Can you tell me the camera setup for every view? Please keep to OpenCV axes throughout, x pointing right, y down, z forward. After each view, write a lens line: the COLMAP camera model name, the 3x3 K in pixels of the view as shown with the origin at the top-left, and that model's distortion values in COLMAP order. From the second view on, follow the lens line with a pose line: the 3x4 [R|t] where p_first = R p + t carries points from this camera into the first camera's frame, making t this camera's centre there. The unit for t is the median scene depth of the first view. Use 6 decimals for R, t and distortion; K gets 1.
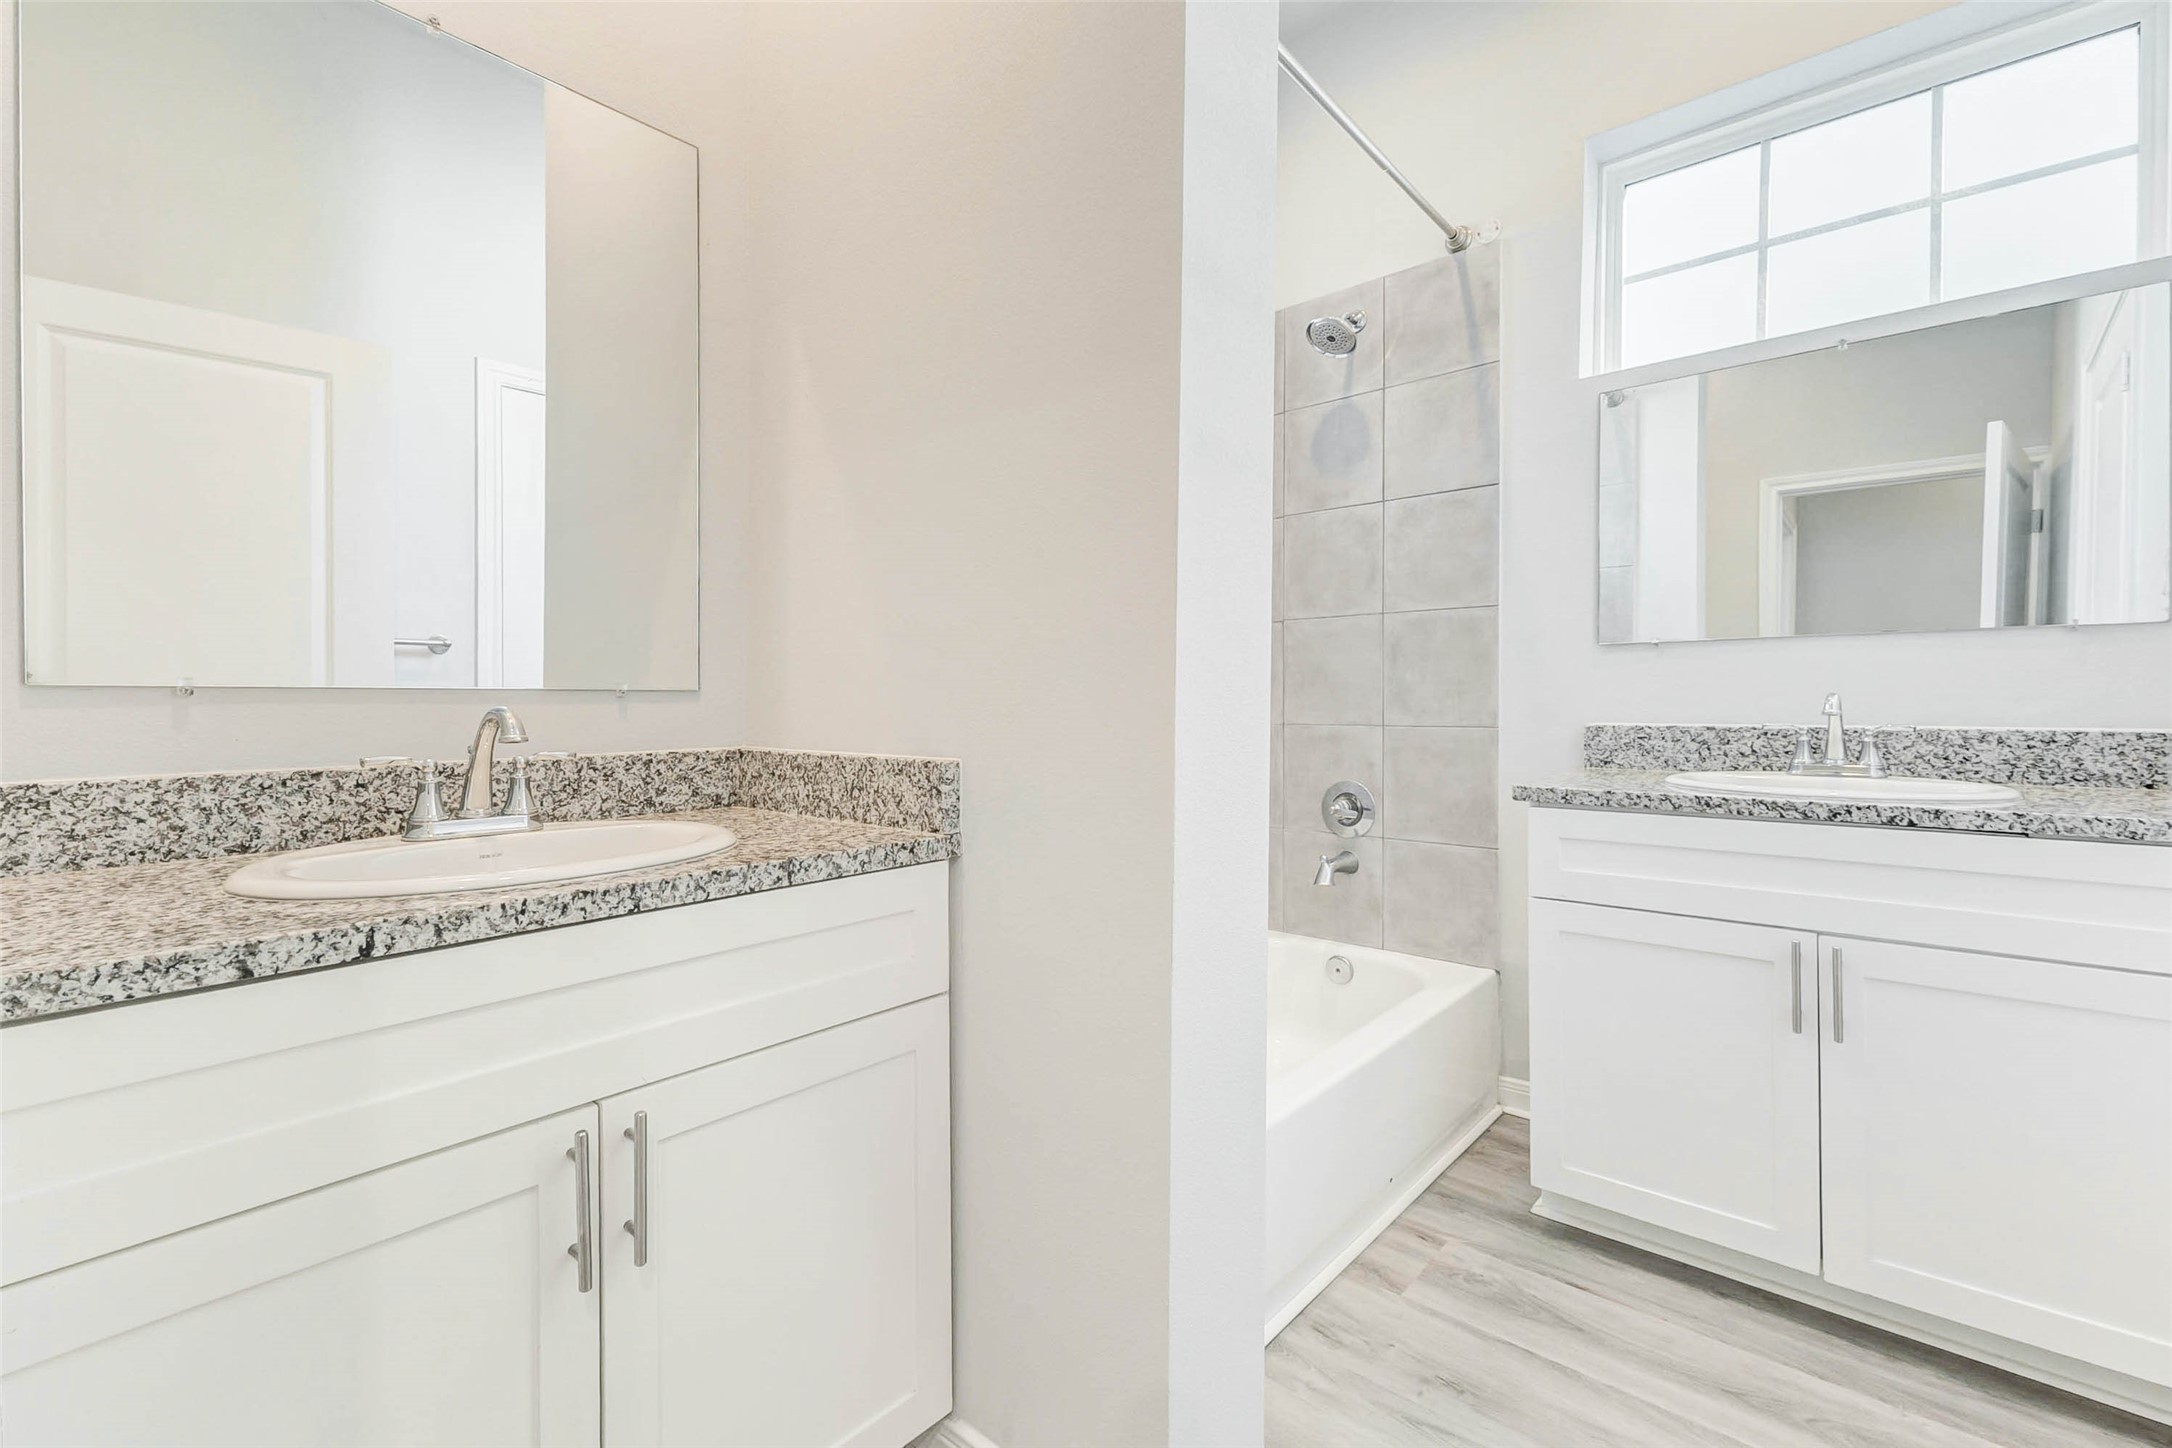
lens RADIAL K [[947.3, 0, 1086.5], [0, 947.3, 710.0], [0, 0, 1]] dist [0.019518, -0.007149]
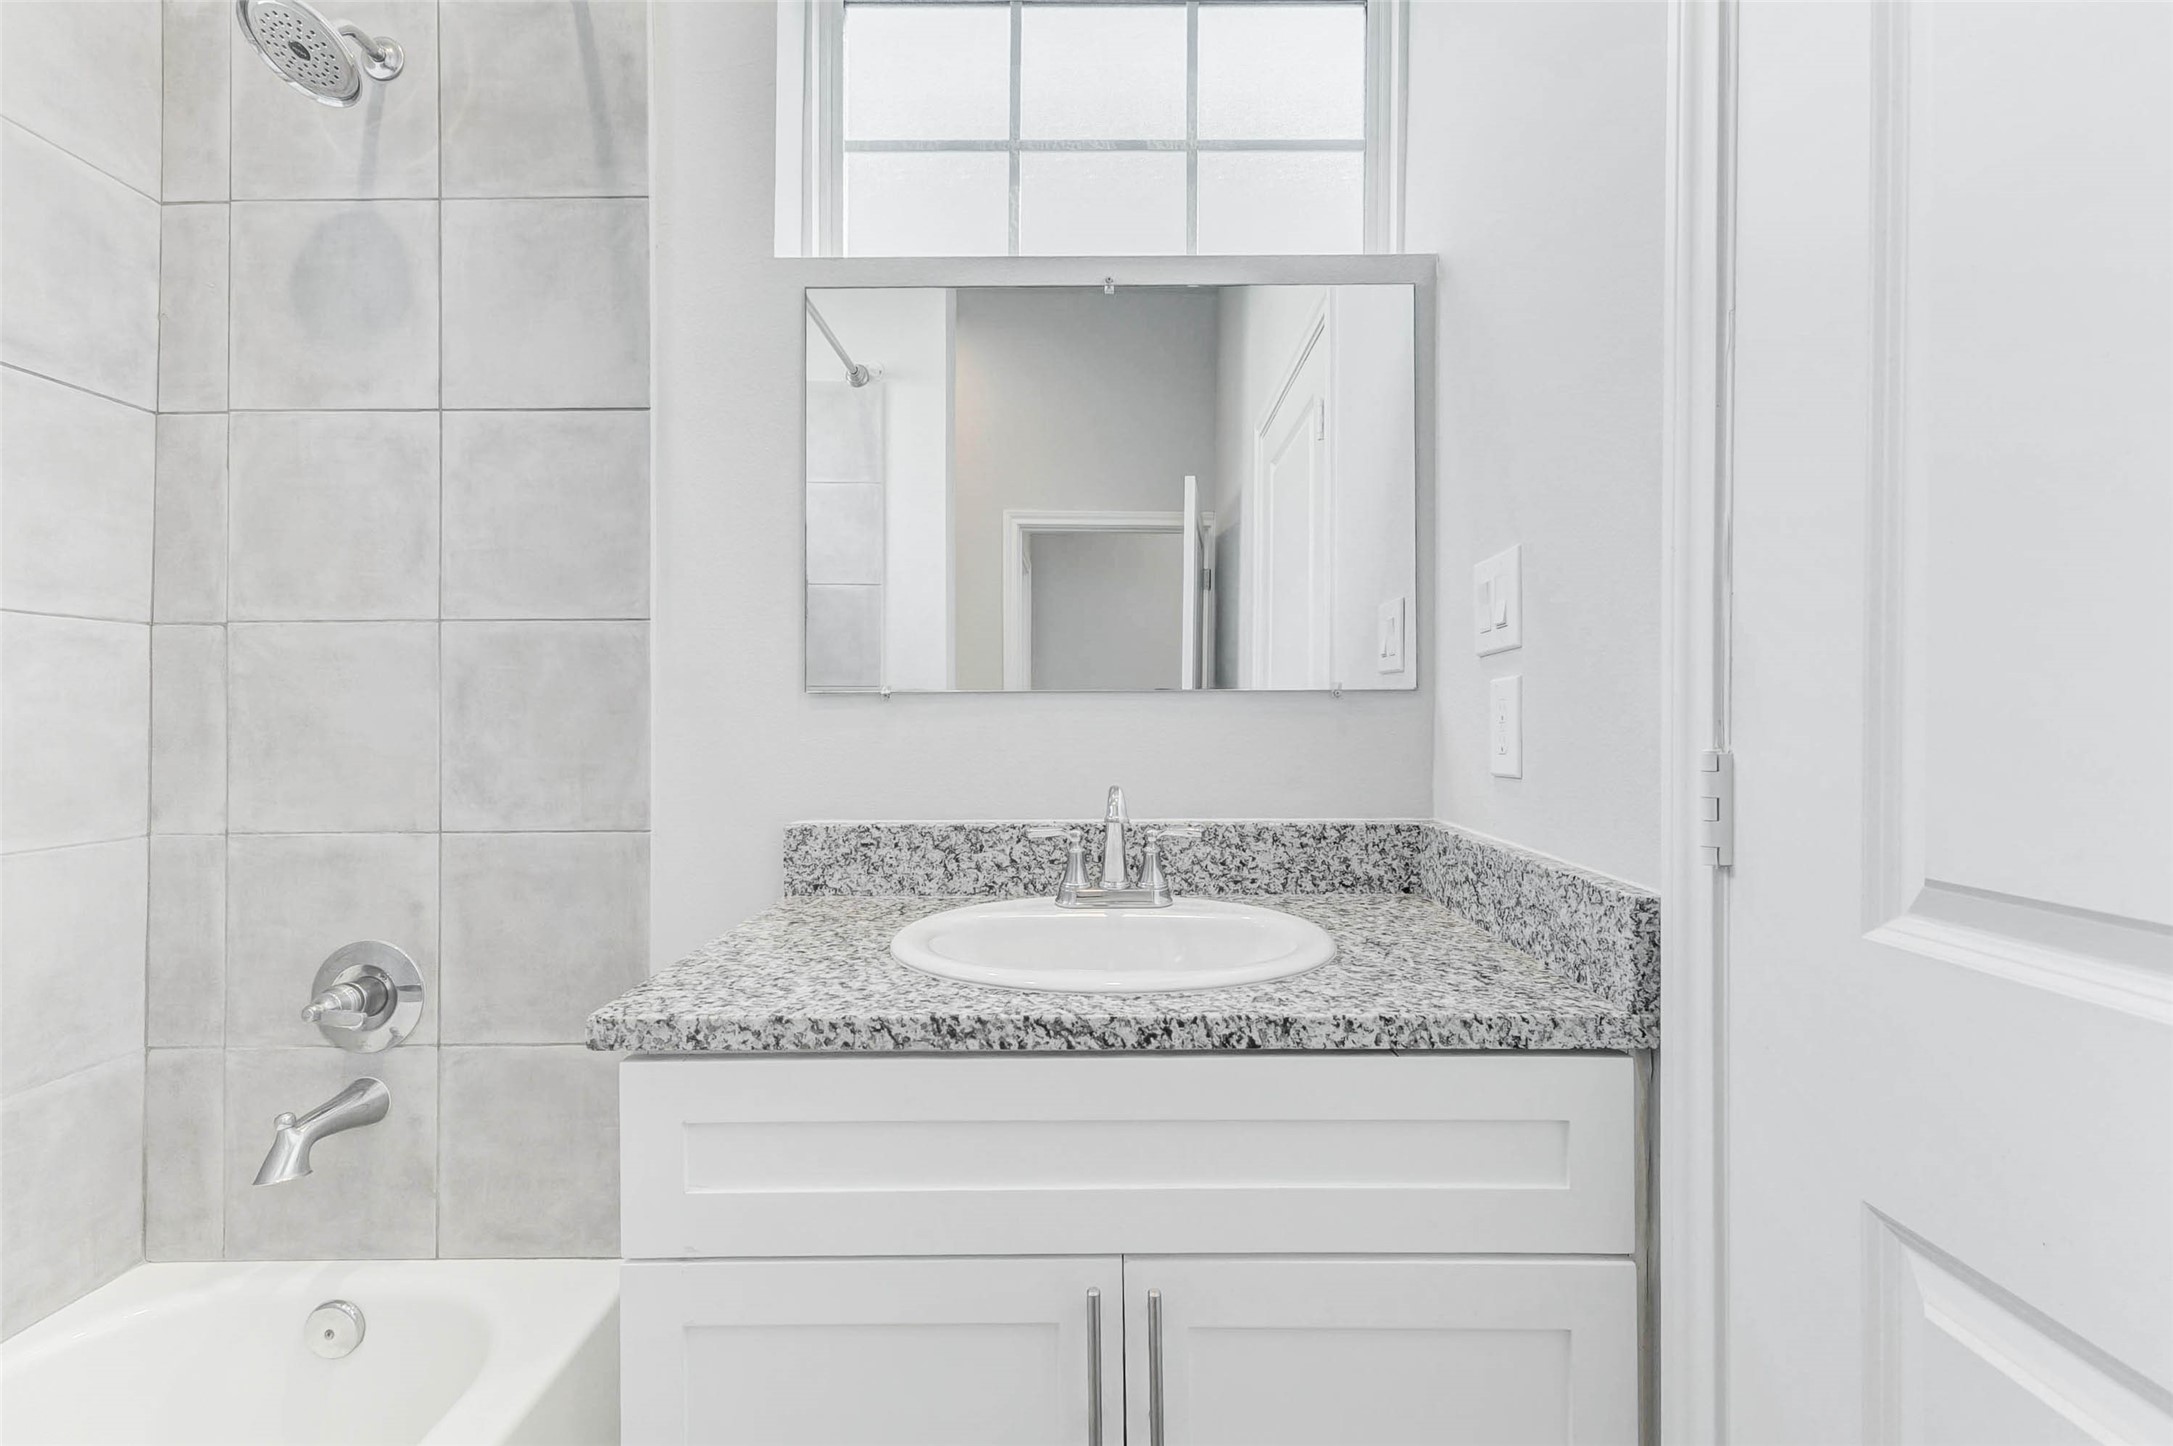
lens RADIAL K [[947.8, 0, 1087.0], [0, 947.8, 709.0], [0, 0, 1]] dist [0.019518, -0.007149]
pose [[0.758310, 0.006264, 0.651865, 0.247301], [0.006336, 0.999836, -0.016978, -0.042318], [-0.651864, 0.017005, 0.758145, 0.374067]]
